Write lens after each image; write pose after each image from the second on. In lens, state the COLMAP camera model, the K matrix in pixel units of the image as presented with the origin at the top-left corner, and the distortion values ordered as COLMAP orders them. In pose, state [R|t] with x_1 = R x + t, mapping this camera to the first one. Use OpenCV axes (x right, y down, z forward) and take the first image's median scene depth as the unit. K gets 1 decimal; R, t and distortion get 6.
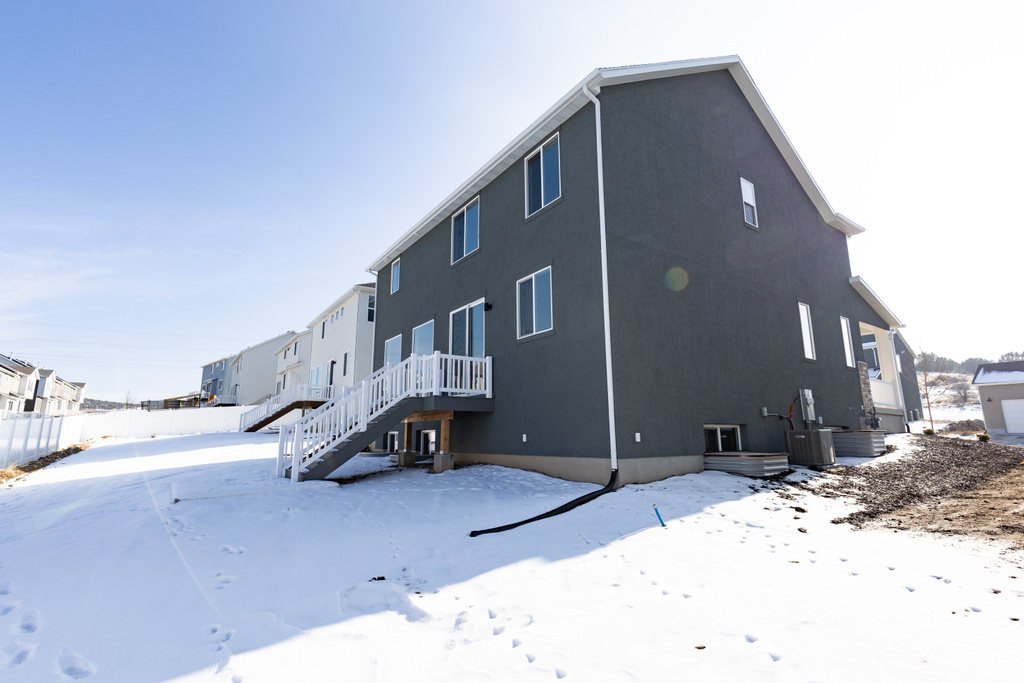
lens RADIAL K [[463.8, 0, 512.0], [0, 463.8, 341.5], [0, 0, 1]] dist [0.002017, 0.000356]
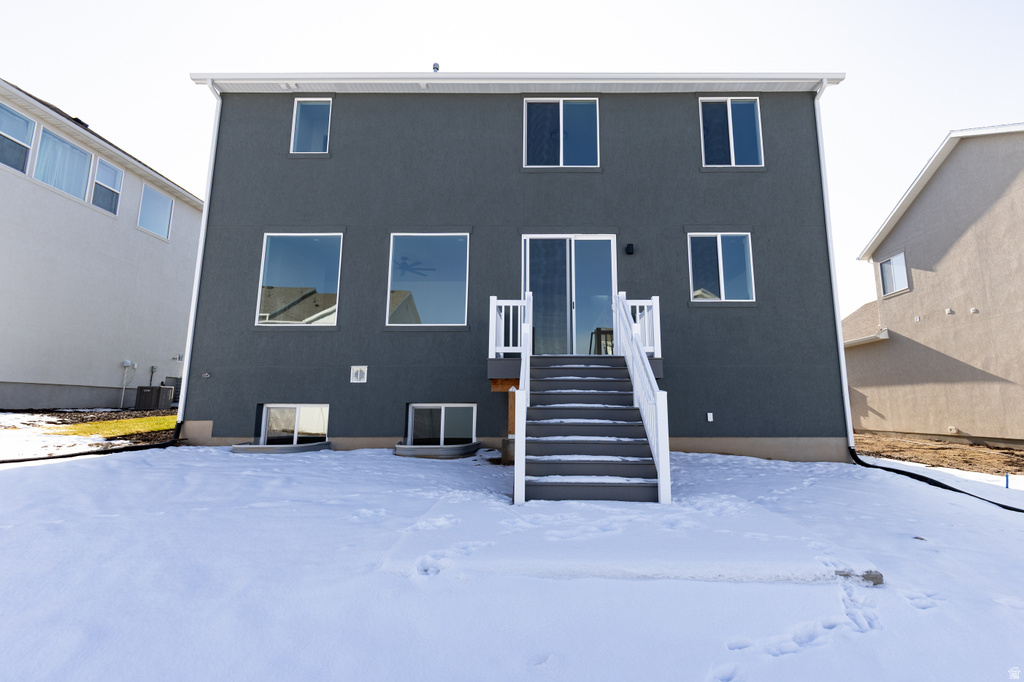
lens RADIAL K [[463.8, 0, 512.0], [0, 463.8, 341.0], [0, 0, 1]] dist [0.002017, 0.000356]
pose [[0.590803, 0.134246, 0.795569, -0.717923], [-0.166508, 0.985120, -0.042579, 0.133001], [-0.789447, -0.107313, 0.604365, 0.626838]]
